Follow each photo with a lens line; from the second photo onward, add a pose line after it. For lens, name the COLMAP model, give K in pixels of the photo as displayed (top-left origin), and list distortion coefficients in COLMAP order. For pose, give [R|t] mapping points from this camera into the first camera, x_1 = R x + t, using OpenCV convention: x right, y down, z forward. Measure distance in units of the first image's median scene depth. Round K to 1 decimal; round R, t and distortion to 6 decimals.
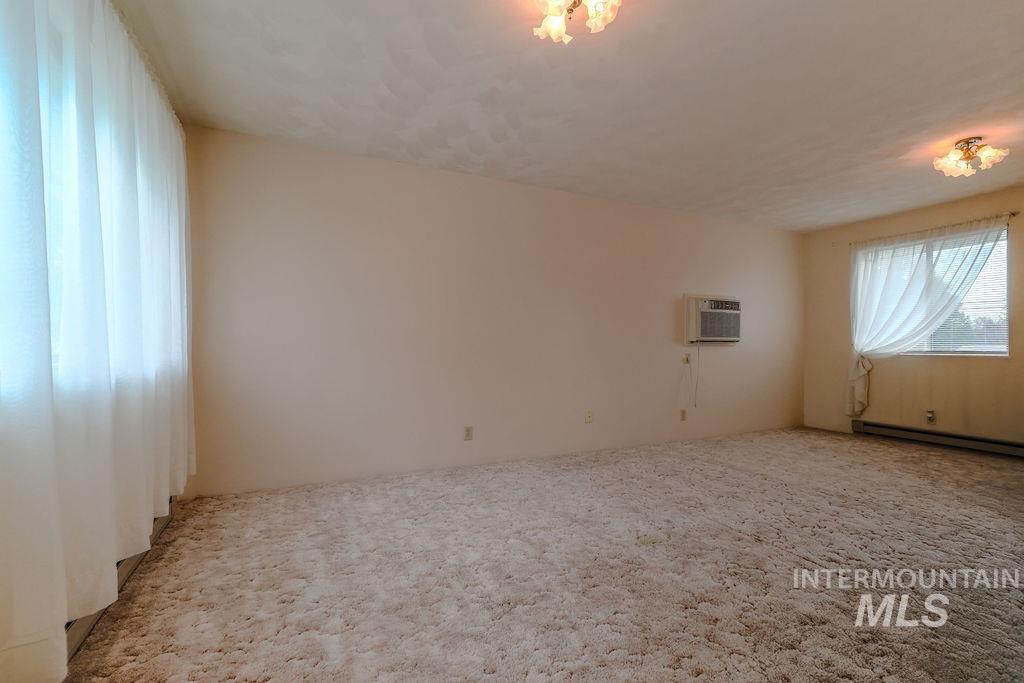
lens RADIAL K [[440.1, 0, 512.0], [0, 440.1, 341.5], [0, 0, 1]] dist [-0.001560, -0.000100]
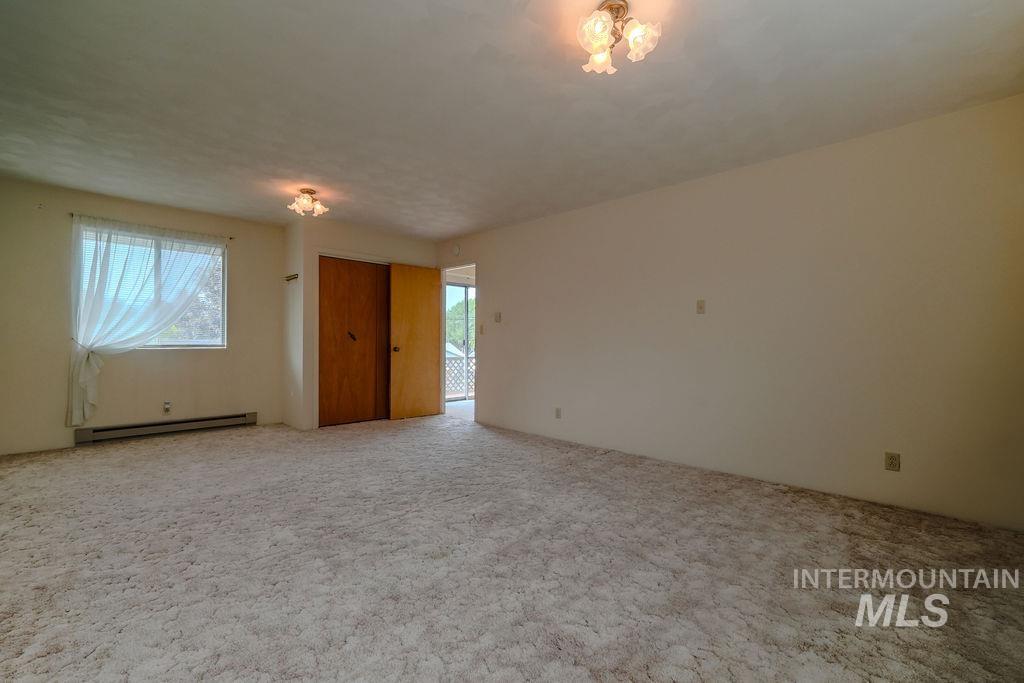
lens RADIAL K [[440.1, 0, 512.0], [0, 440.1, 341.5], [0, 0, 1]] dist [-0.001560, -0.000100]
pose [[-0.316211, -0.008159, 0.948654, -0.187182], [-0.013474, 0.999901, 0.004109, -0.001525], [-0.948593, -0.011483, -0.316290, 0.344558]]
